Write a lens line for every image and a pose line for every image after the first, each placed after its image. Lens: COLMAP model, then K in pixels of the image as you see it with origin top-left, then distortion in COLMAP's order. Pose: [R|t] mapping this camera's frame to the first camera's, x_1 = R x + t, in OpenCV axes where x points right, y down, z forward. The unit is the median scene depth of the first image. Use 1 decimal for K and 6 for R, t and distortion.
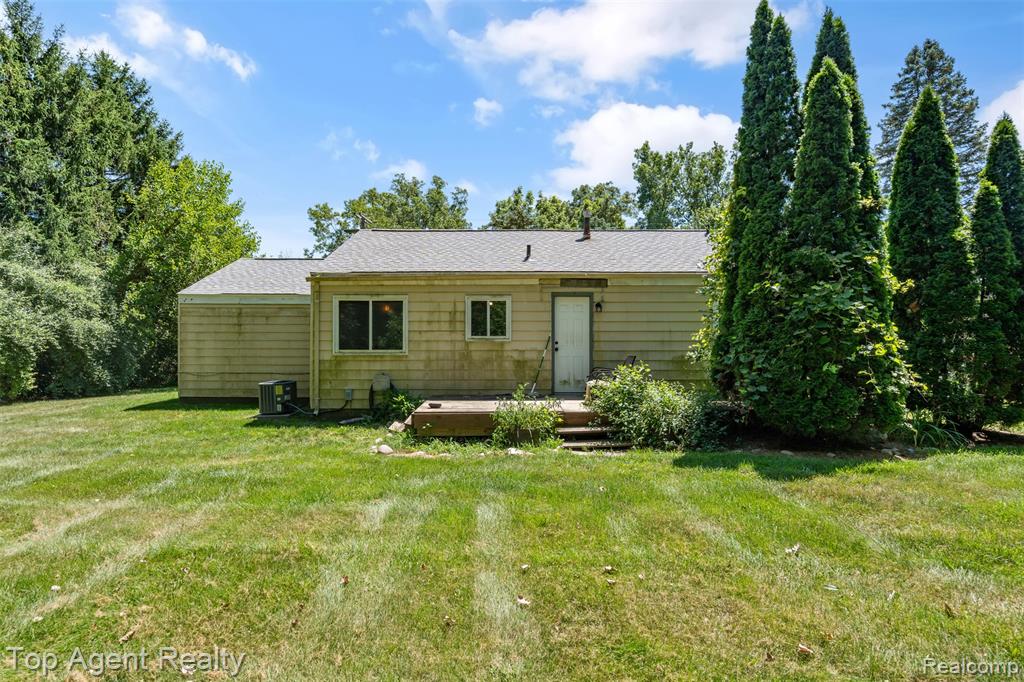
lens RADIAL K [[544.0, 0, 508.2], [0, 544.0, 331.9], [0, 0, 1]] dist [-0.005683, 0.002560]
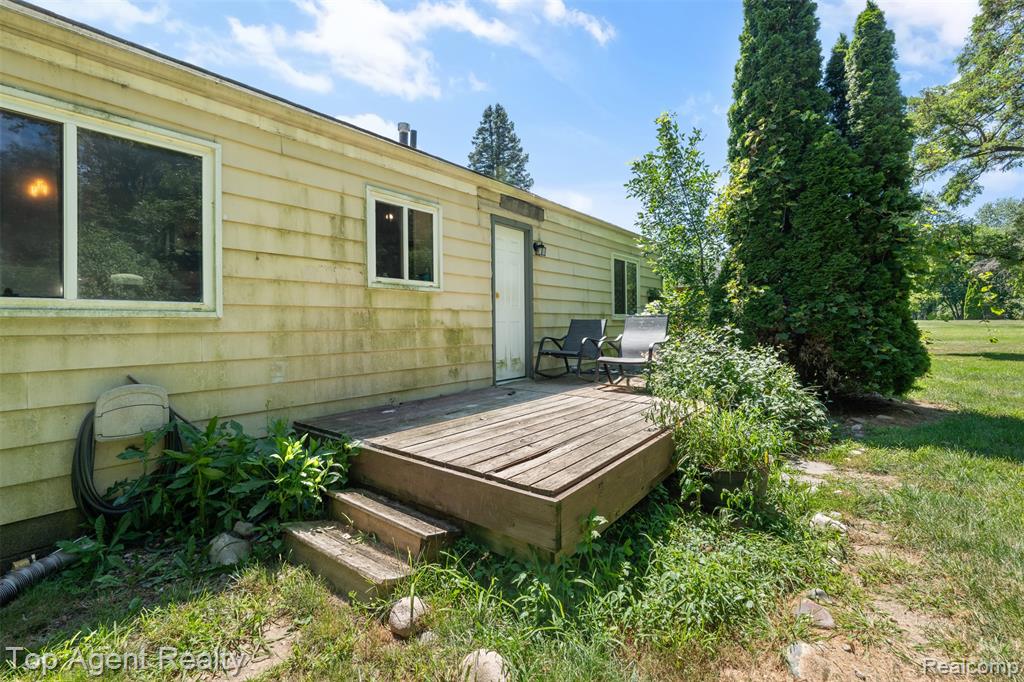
lens RADIAL K [[453.1, 0, 513.6], [0, 453.1, 318.7], [0, 0, 1]] dist [-0.006202, 0.000168]
pose [[0.617461, 0.004363, 0.786590, -0.294603], [-0.001438, 0.999989, -0.004418, 0.043978], [-0.786600, 0.001597, 0.617460, 0.675733]]
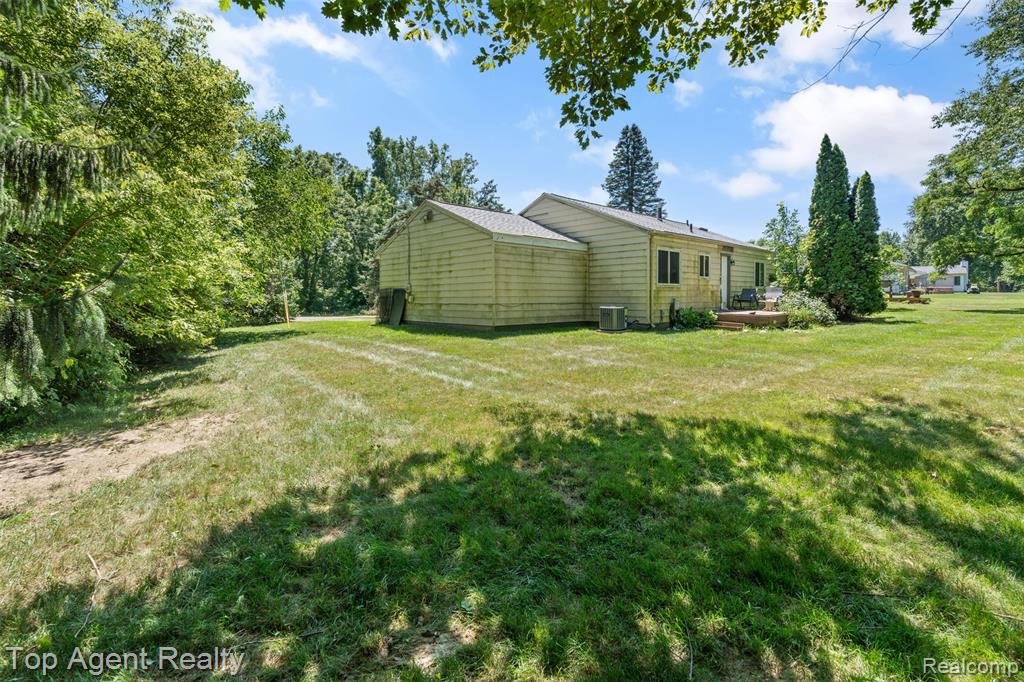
lens RADIAL K [[453.1, 0, 521.2], [0, 453.1, 301.4], [0, 0, 1]] dist [-0.006202, 0.000168]
pose [[0.735336, -0.009885, 0.677630, -1.419127], [-0.008938, 0.999665, 0.024282, 0.056140], [-0.677644, -0.023912, 0.735002, 0.345416]]
